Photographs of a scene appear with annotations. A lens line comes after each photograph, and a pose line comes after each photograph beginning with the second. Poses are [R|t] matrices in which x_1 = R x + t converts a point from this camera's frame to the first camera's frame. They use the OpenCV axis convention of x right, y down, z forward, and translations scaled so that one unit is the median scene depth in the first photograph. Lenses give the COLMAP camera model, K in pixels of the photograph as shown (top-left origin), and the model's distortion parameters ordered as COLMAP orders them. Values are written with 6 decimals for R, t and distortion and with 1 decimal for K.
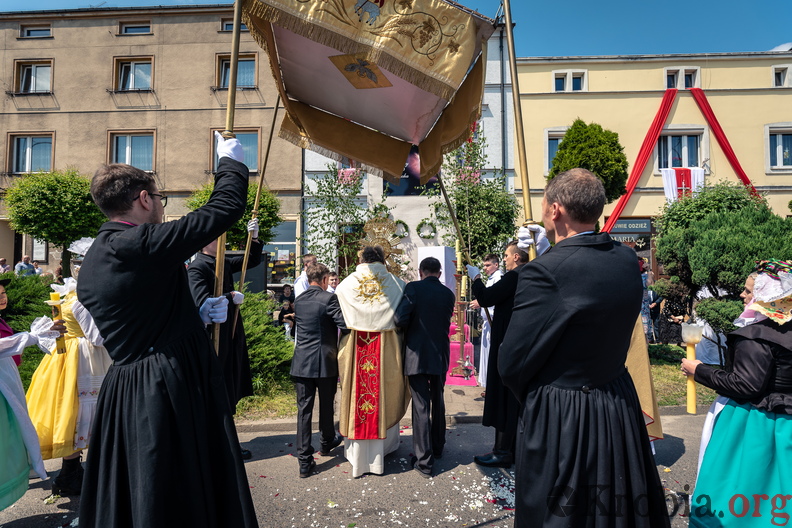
lens RADIAL K [[383.3, 0, 397.0], [0, 383.3, 267.6], [0, 0, 1]] dist [-0.002420, -0.001145]
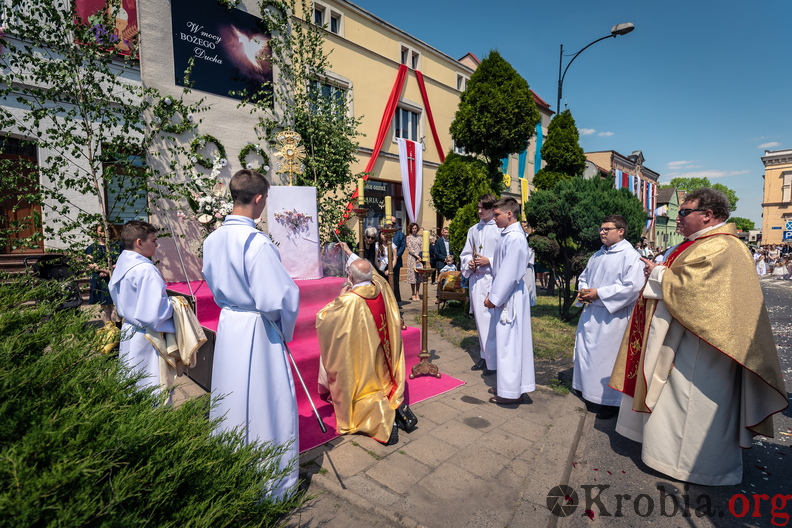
lens RADIAL K [[383.3, 0, 395.2], [0, 383.3, 269.0], [0, 0, 1]] dist [-0.002420, -0.001145]
pose [[0.666122, -0.063702, 0.743118, -0.155427], [-0.015086, 0.994991, 0.098816, 0.009202], [-0.745691, -0.077034, 0.661824, 0.245134]]
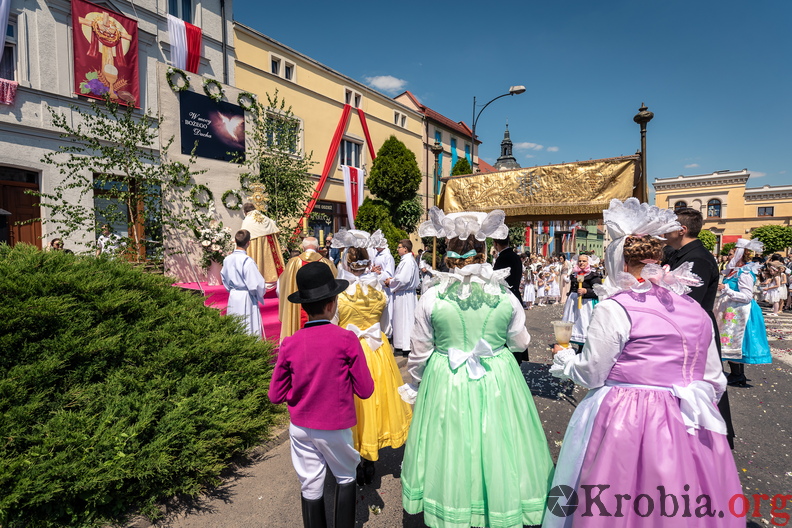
lens RADIAL K [[383.3, 0, 397.2], [0, 383.3, 266.0], [0, 0, 1]] dist [-0.002420, -0.001145]
pose [[0.568576, -0.040259, 0.821645, -0.288845], [-0.026042, 0.997420, 0.066893, -0.007455], [-0.822219, -0.059431, 0.566060, 0.084347]]
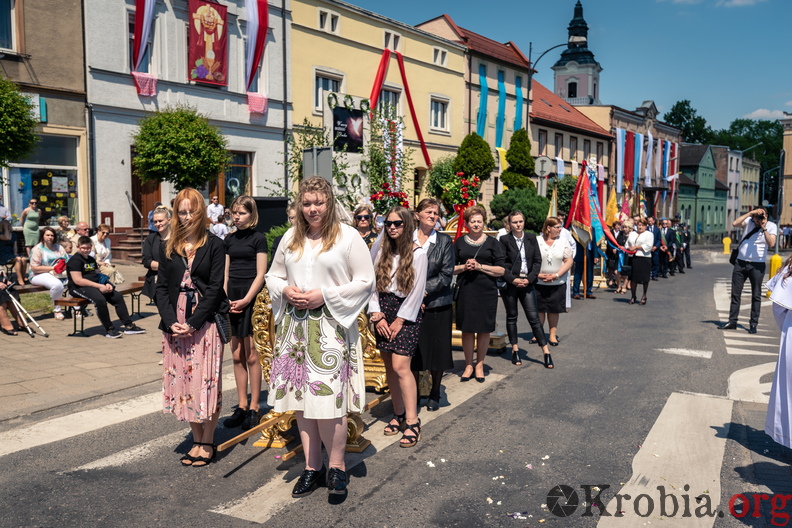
lens RADIAL K [[744.1, 0, 397.0], [0, 744.1, 261.5], [0, 0, 1]] dist [-0.005352, 0.000000]
pose [[0.536654, -0.060434, 0.841636, -1.186263], [-0.032216, 0.995237, 0.092006, -0.040229], [-0.843187, -0.076490, 0.532151, -0.262767]]
